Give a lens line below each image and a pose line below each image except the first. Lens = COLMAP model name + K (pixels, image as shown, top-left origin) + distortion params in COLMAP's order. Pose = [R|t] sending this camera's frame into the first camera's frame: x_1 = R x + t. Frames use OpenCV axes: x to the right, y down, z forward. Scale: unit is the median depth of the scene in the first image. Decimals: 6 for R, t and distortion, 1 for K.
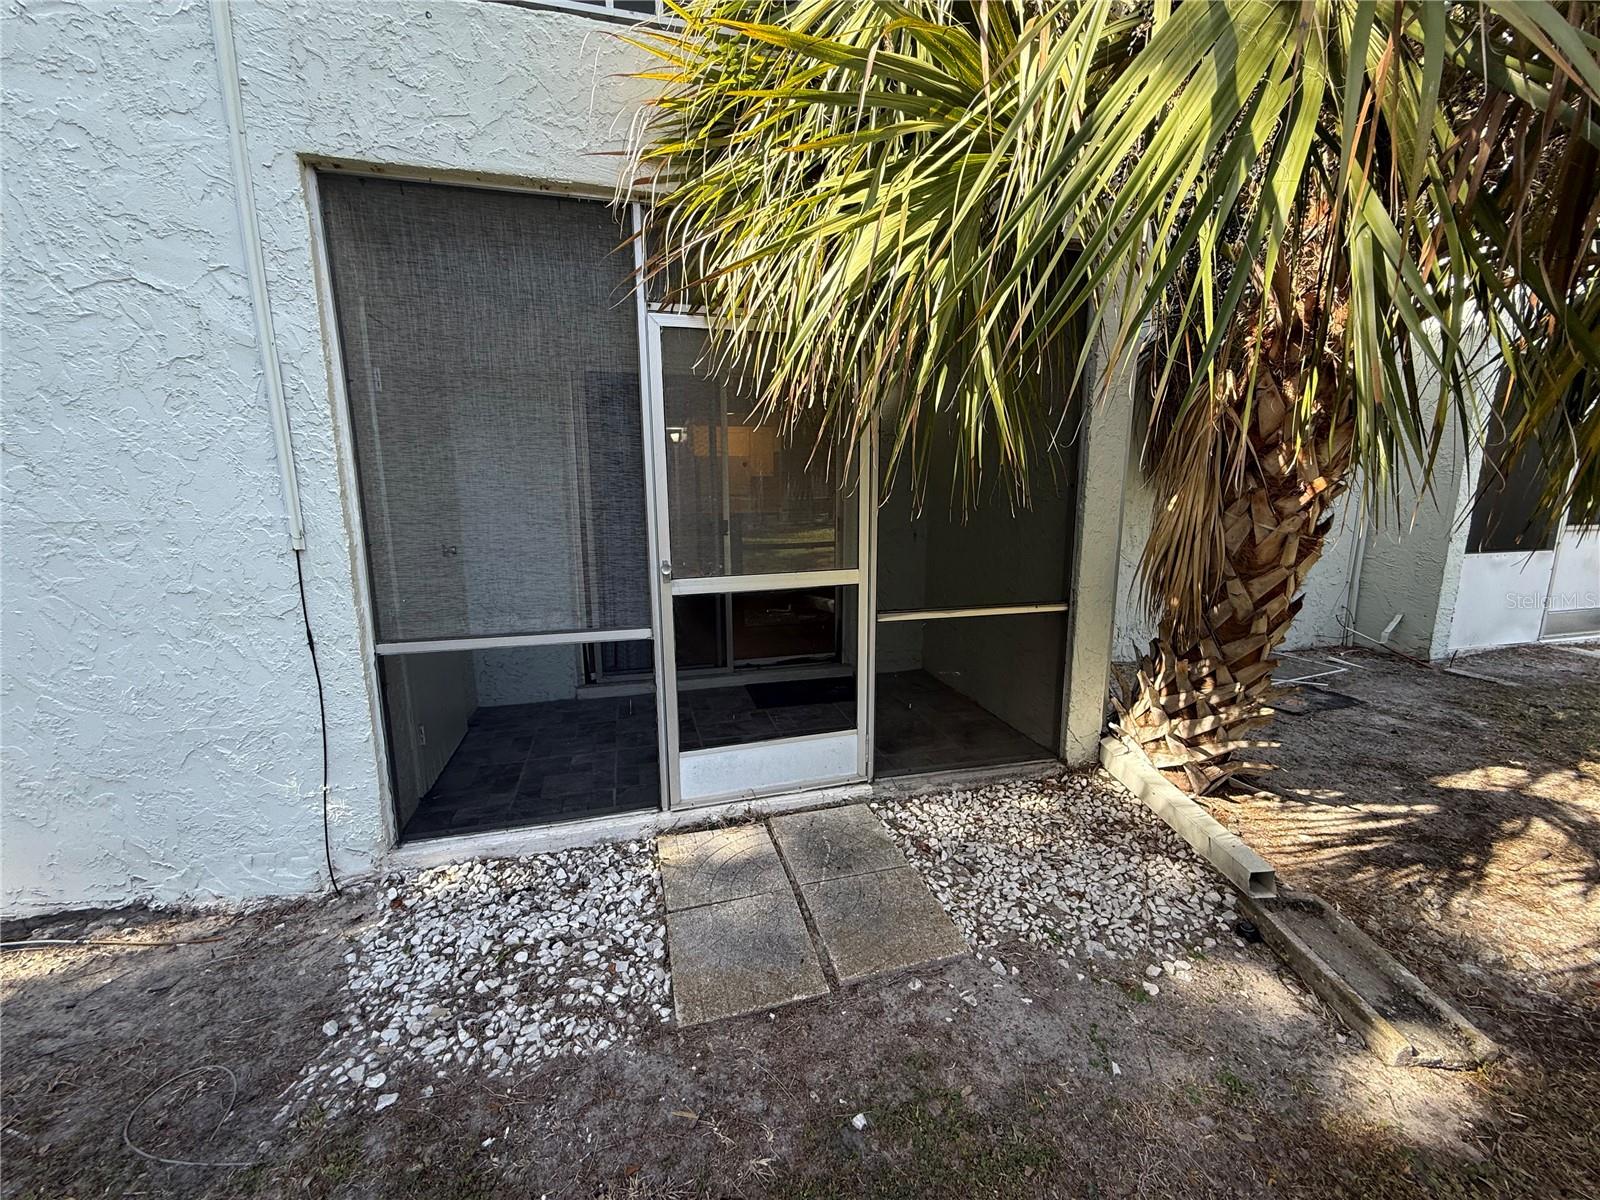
lens RADIAL K [[639.0, 0, 798.7], [0, 639.0, 598.5], [0, 0, 1]] dist [0.000009, -0.000385]
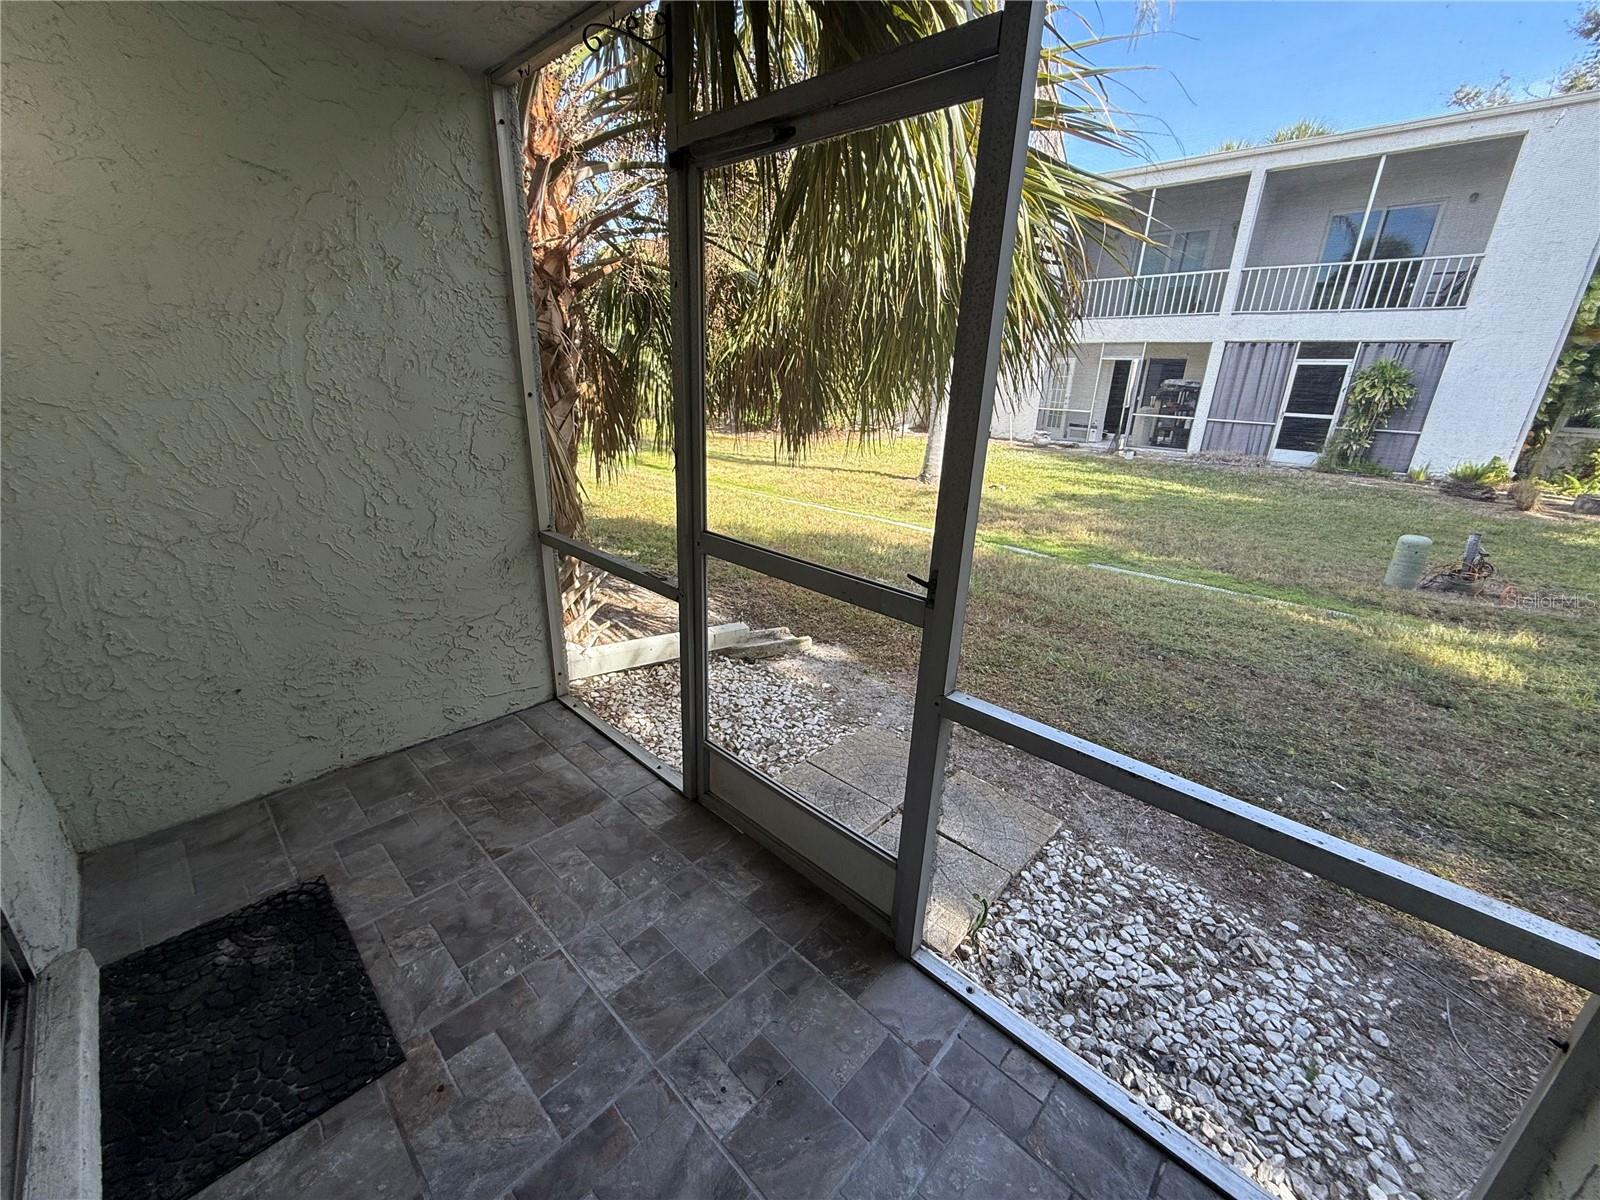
lens RADIAL K [[639.0, 0, 797.3], [0, 639.0, 597.3], [0, 0, 1]] dist [0.000009, -0.000385]
pose [[-0.517198, -0.298466, 0.802137, -0.754107], [0.121712, 0.902049, 0.414119, -0.360983], [-0.847168, 0.311811, -0.430211, 1.708797]]
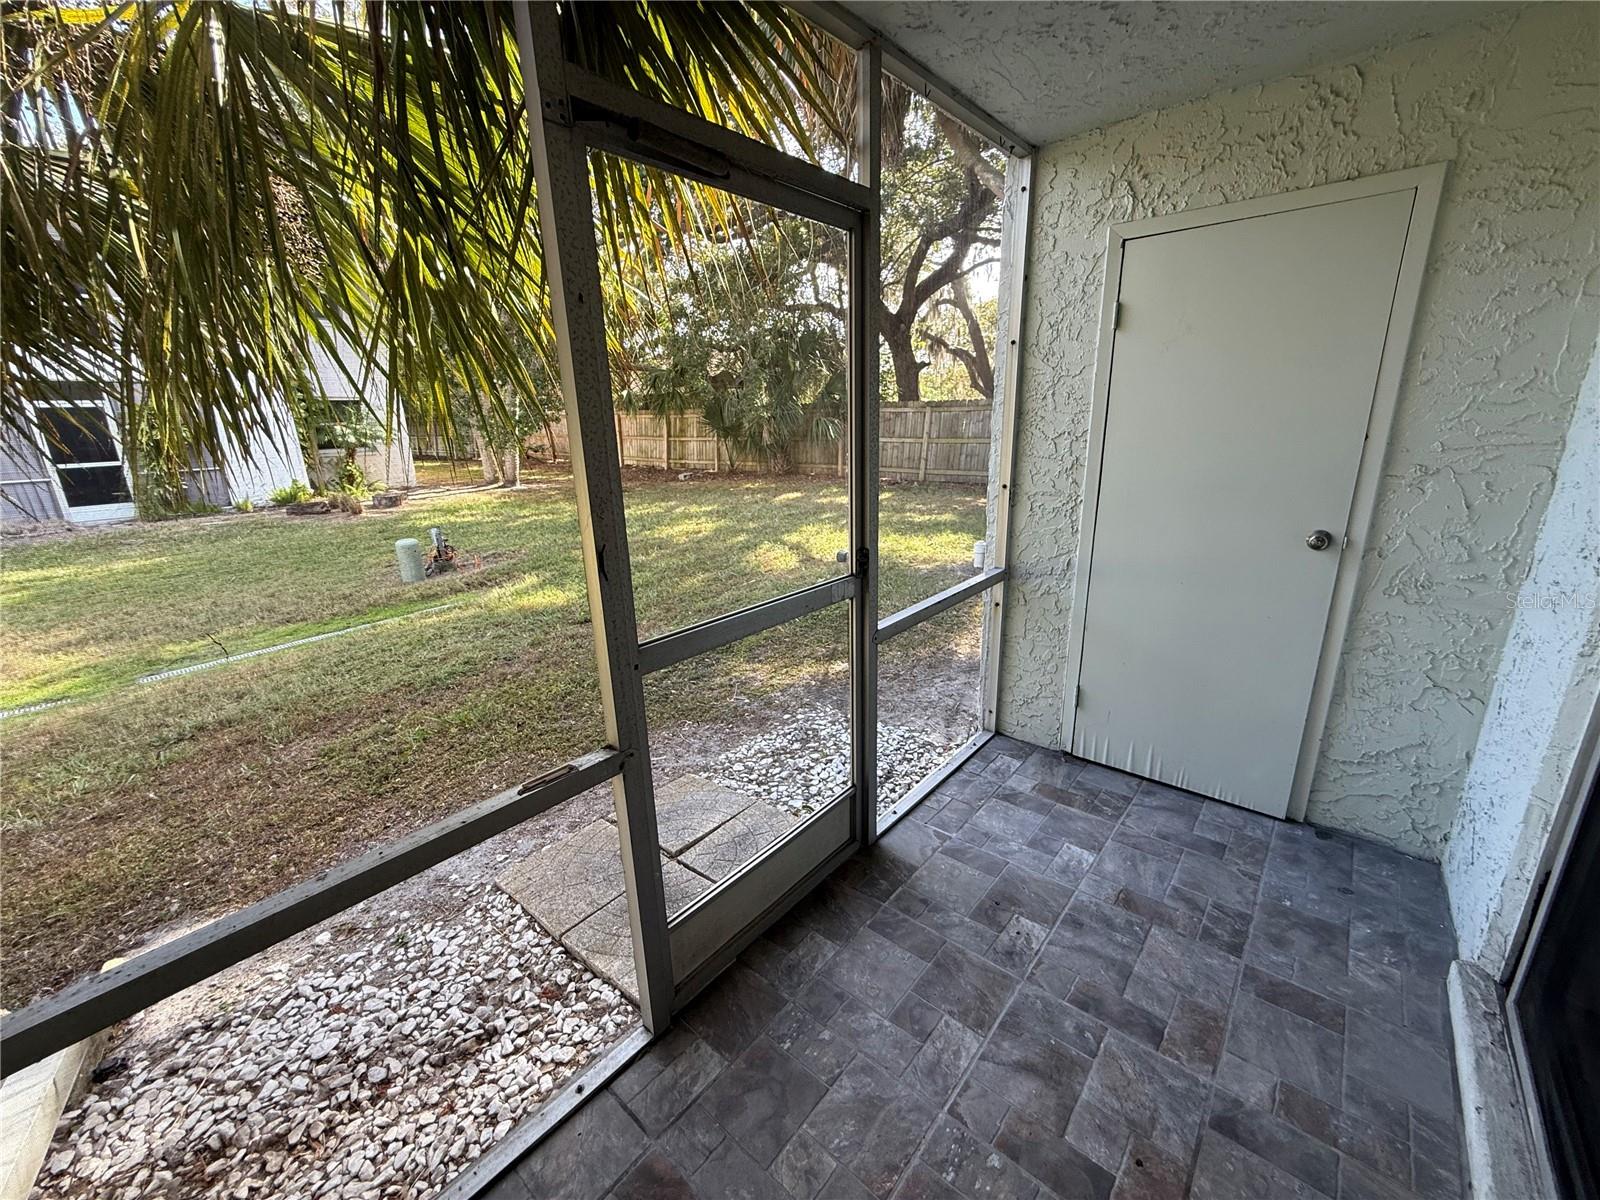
lens RADIAL K [[639.0, 0, 796.0], [0, 639.0, 598.3], [0, 0, 1]] dist [0.000009, -0.000385]
pose [[-0.828761, 0.183252, -0.528748, 0.341446], [-0.067248, 0.905401, 0.419198, -0.413578], [0.555548, 0.382972, -0.738038, 1.962711]]
